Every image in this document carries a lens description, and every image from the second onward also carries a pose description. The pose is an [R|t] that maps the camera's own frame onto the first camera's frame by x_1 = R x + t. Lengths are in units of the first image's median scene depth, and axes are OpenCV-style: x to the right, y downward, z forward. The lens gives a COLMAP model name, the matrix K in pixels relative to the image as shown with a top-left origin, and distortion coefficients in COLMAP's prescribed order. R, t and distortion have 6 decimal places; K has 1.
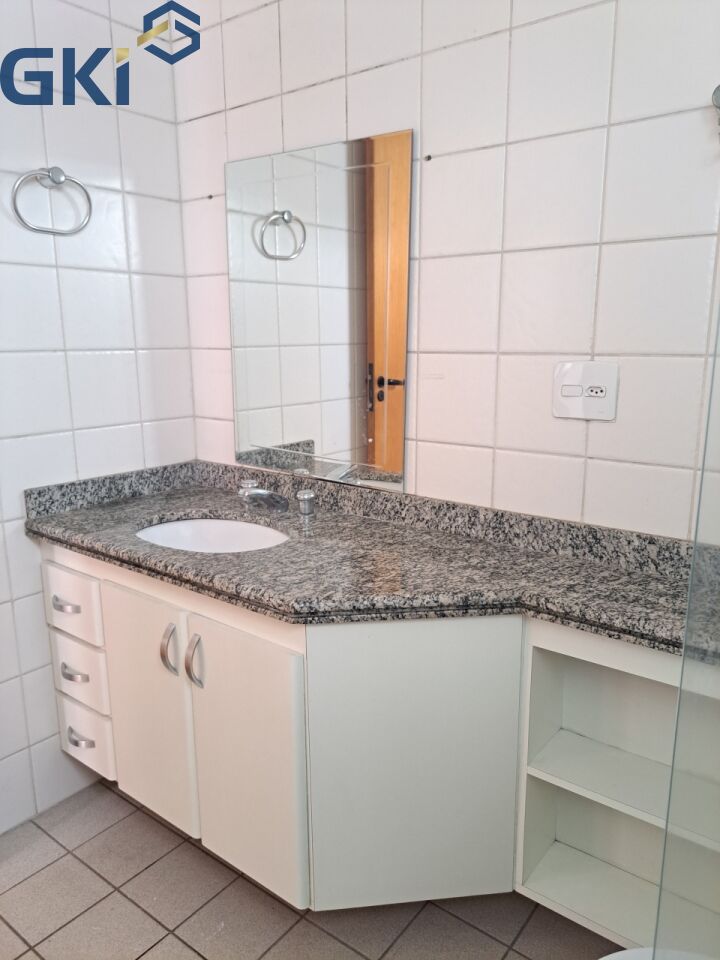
lens RADIAL K [[685.3, 0, 361.5], [0, 685.3, 486.2], [0, 0, 1]] dist [0.074525, -0.087130]
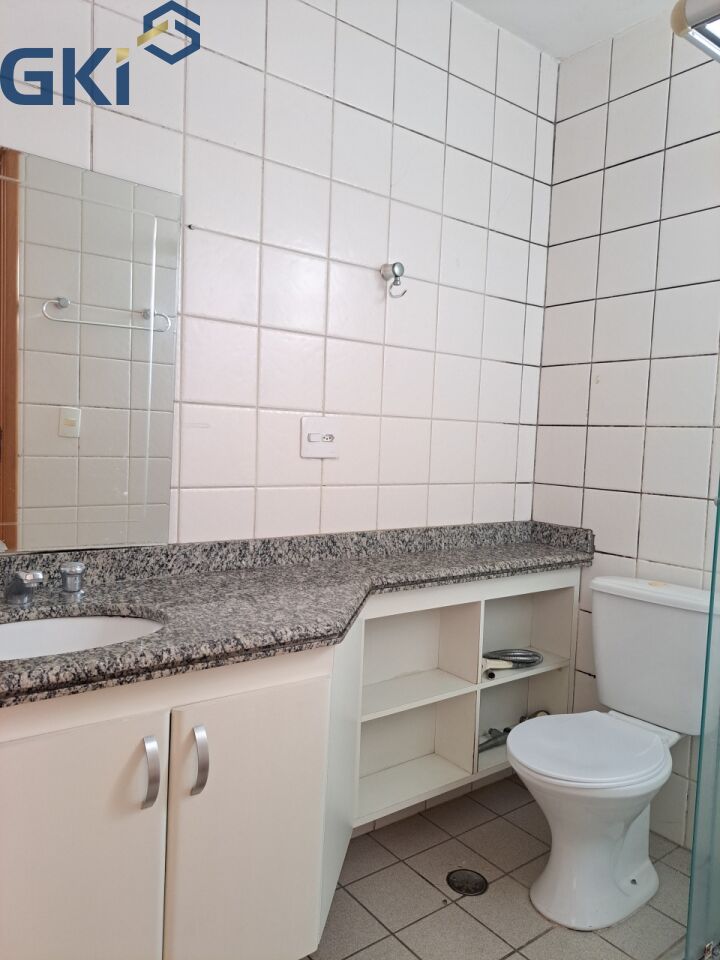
lens RADIAL K [[685.3, 0, 361.5], [0, 685.3, 486.2], [0, 0, 1]] dist [0.074525, -0.087130]
pose [[0.273234, -0.061448, 0.959983, -0.905873], [0.170020, 0.985331, 0.014679, -0.043810], [-0.946803, 0.159206, 0.279674, 0.503958]]
